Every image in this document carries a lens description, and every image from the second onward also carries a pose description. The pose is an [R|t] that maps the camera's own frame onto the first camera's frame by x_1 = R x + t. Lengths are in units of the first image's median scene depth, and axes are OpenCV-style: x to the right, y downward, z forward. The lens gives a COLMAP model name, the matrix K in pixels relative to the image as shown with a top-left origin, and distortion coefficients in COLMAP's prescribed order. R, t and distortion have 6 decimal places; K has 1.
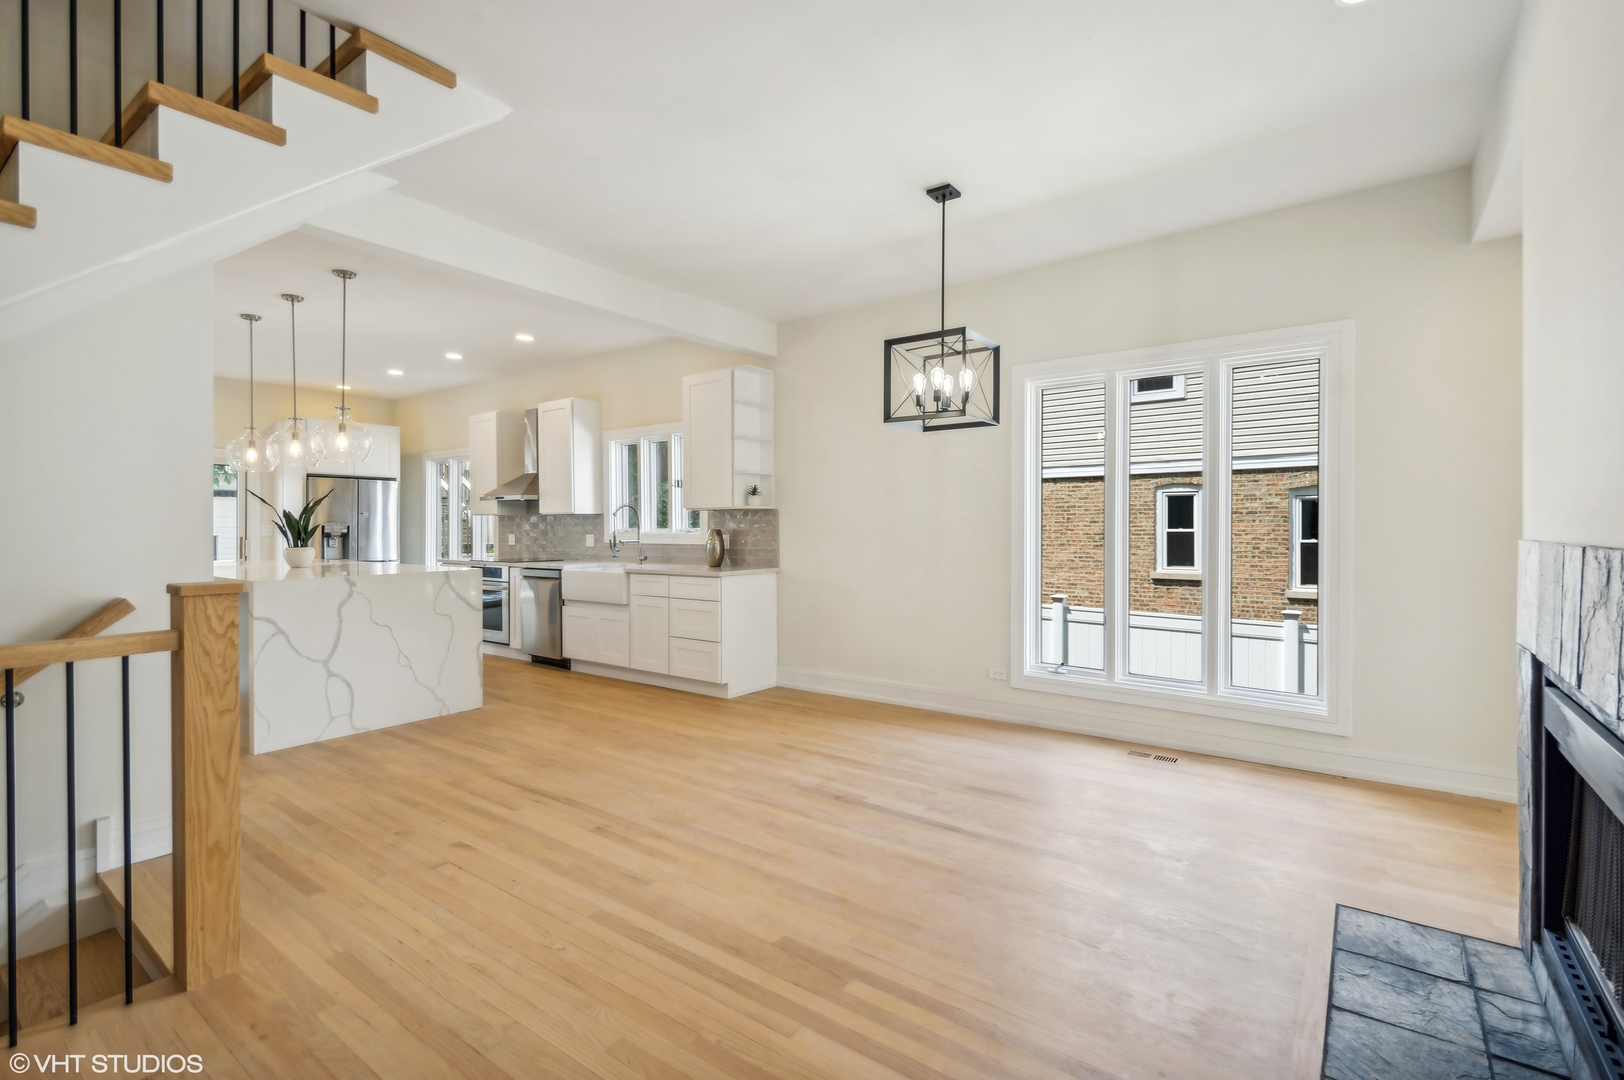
lens RADIAL K [[728.7, 0, 823.2], [0, 728.7, 527.2], [0, 0, 1]] dist [0.004054, -0.000014]
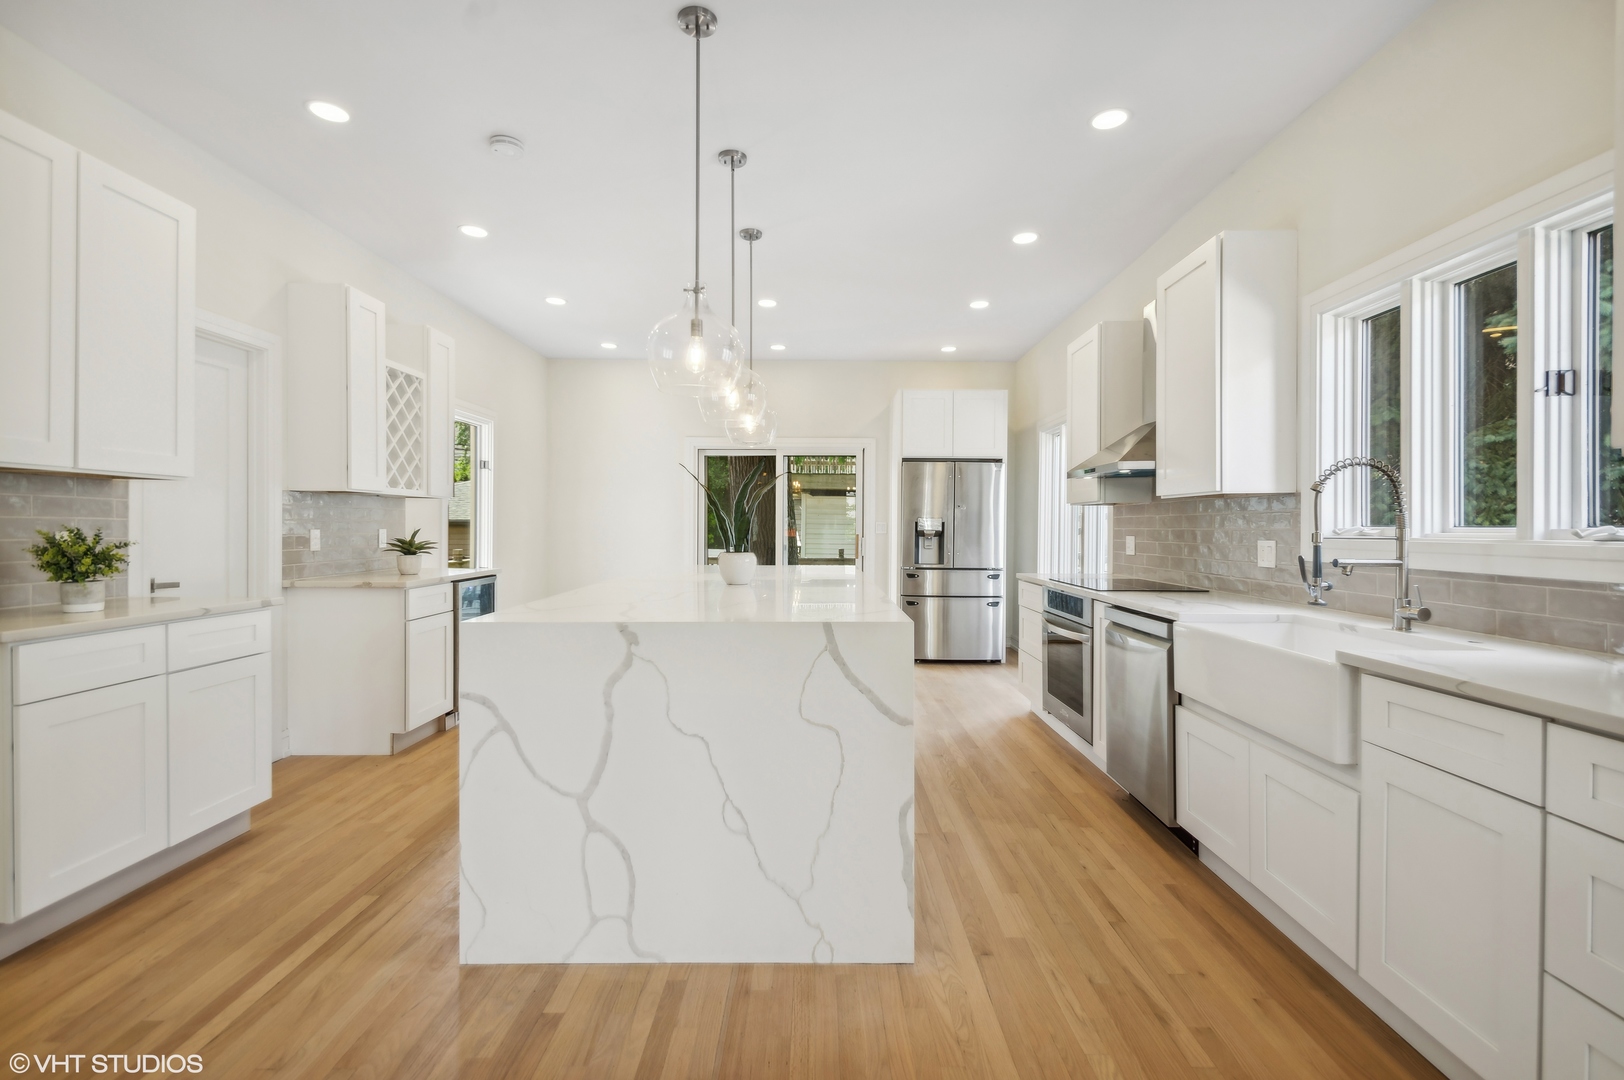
lens RADIAL K [[728.7, 0, 823.2], [0, 728.7, 527.2], [0, 0, 1]] dist [0.004054, -0.000014]
pose [[0.603361, 0.006176, -0.797445, -0.135427], [-0.006431, 0.999975, 0.002880, 0.003035], [0.797443, 0.003391, 0.603385, 0.546257]]
